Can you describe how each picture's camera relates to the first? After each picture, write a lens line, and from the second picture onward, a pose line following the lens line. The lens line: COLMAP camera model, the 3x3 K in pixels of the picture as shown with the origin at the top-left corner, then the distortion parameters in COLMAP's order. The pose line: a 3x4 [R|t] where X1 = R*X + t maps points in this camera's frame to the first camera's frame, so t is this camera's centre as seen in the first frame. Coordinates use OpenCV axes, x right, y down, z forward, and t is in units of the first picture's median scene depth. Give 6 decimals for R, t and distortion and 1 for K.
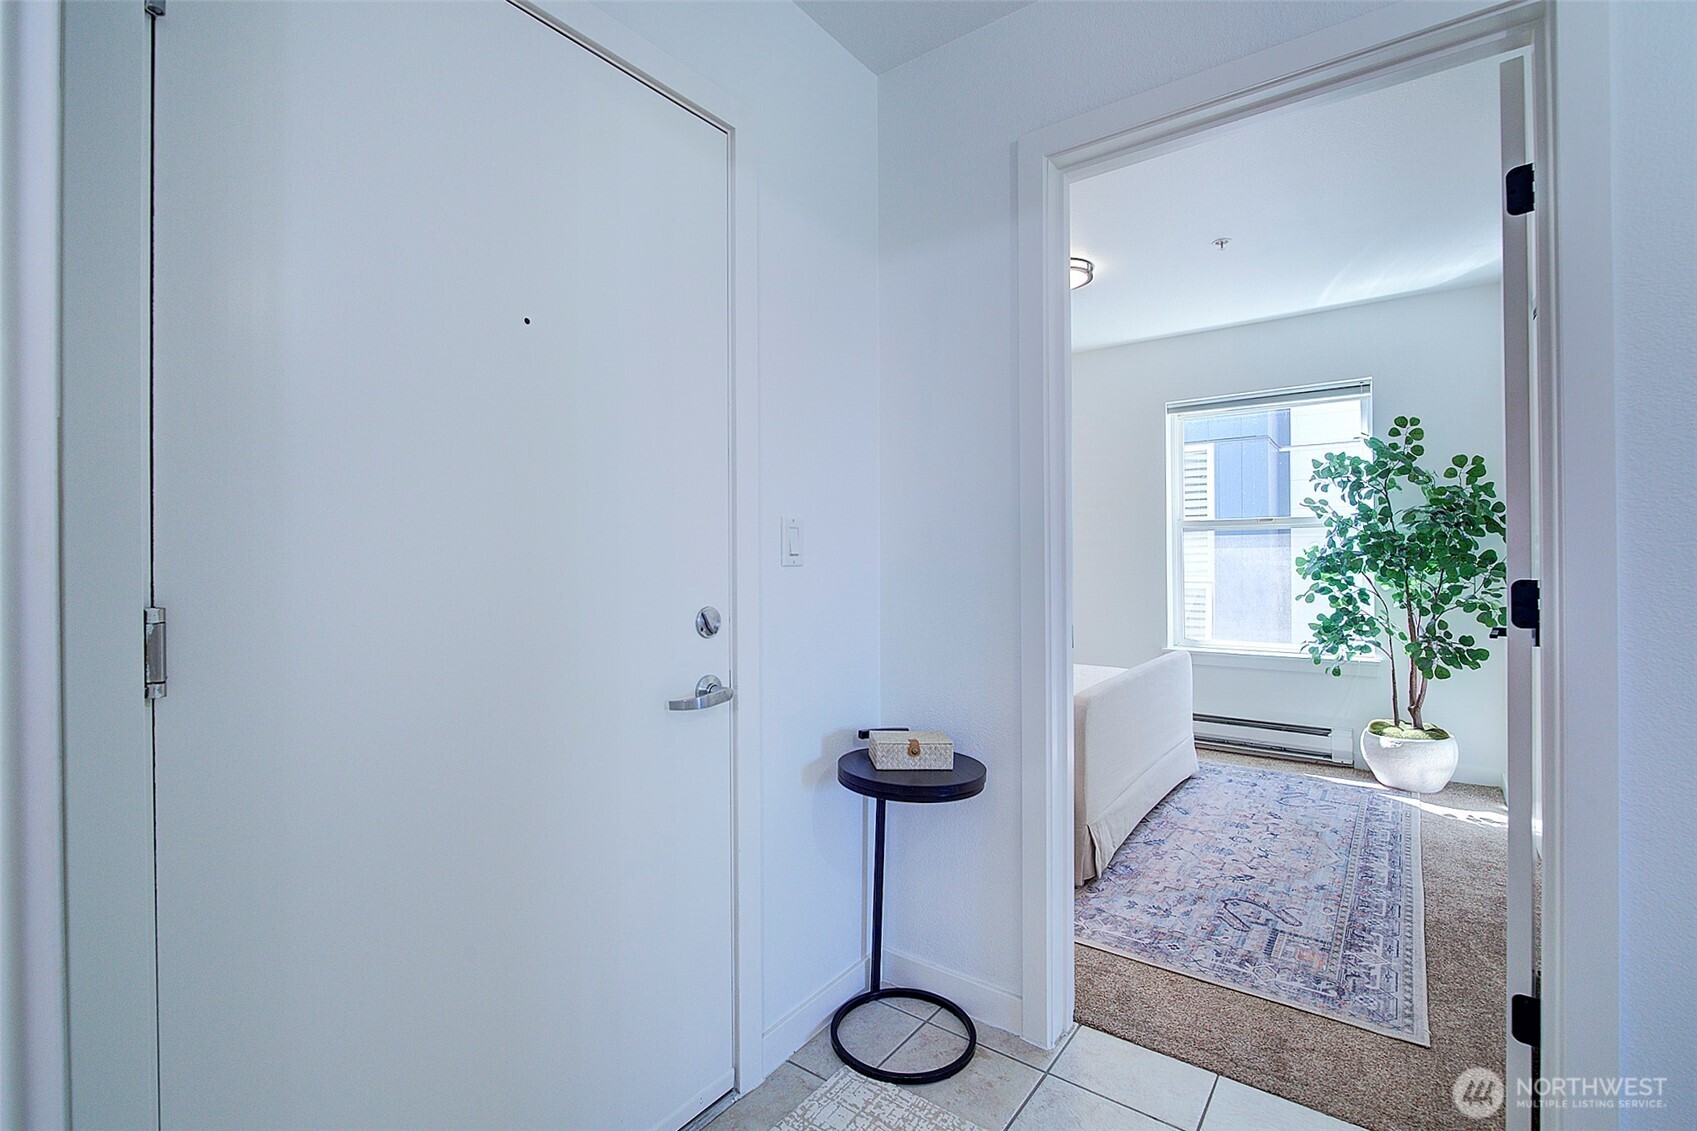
lens RADIAL K [[748.5, 0, 841.8], [0, 748.5, 559.4], [0, 0, 1]] dist [-0.008392, -0.000054]
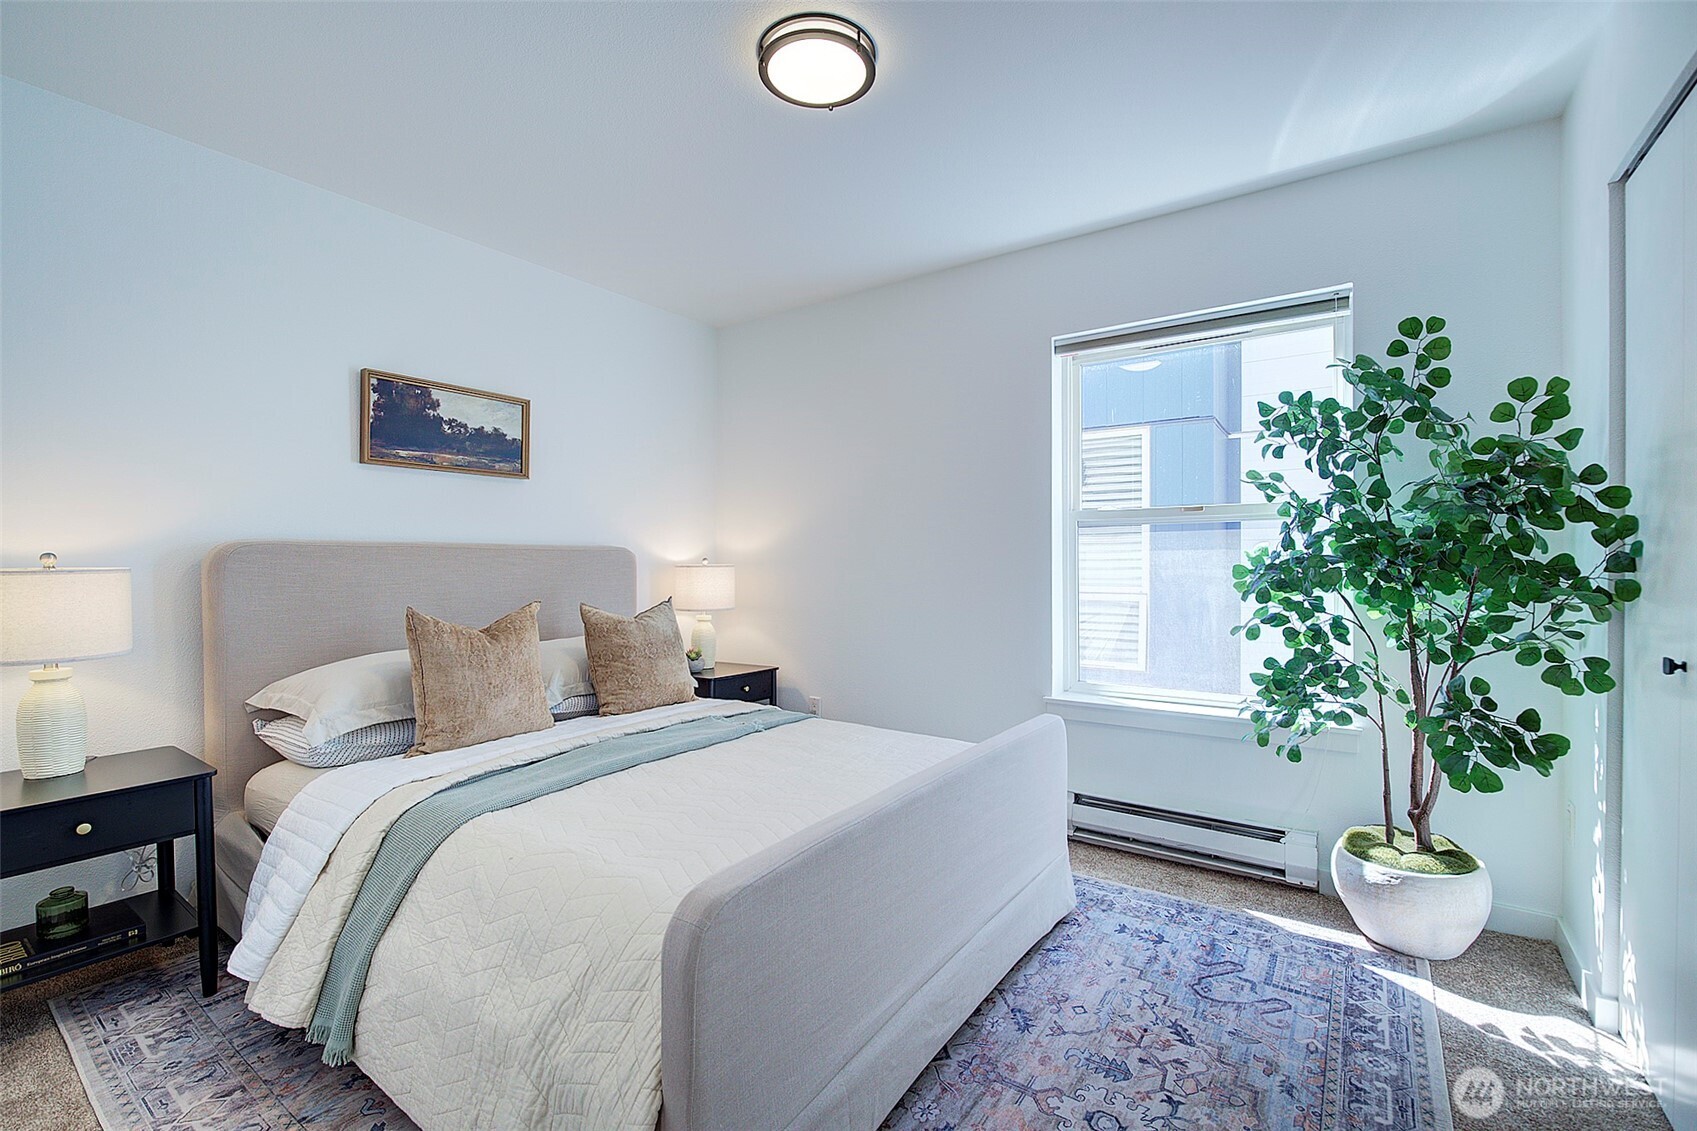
lens RADIAL K [[696.2, 0, 862.3], [0, 696.2, 568.6], [0, 0, 1]] dist [-0.010406, 0.000216]
pose [[0.999495, 0.004382, 0.031473, 0.296164], [-0.004633, 0.999958, 0.007903, -0.003085], [-0.031437, -0.008044, 0.999473, 0.452506]]
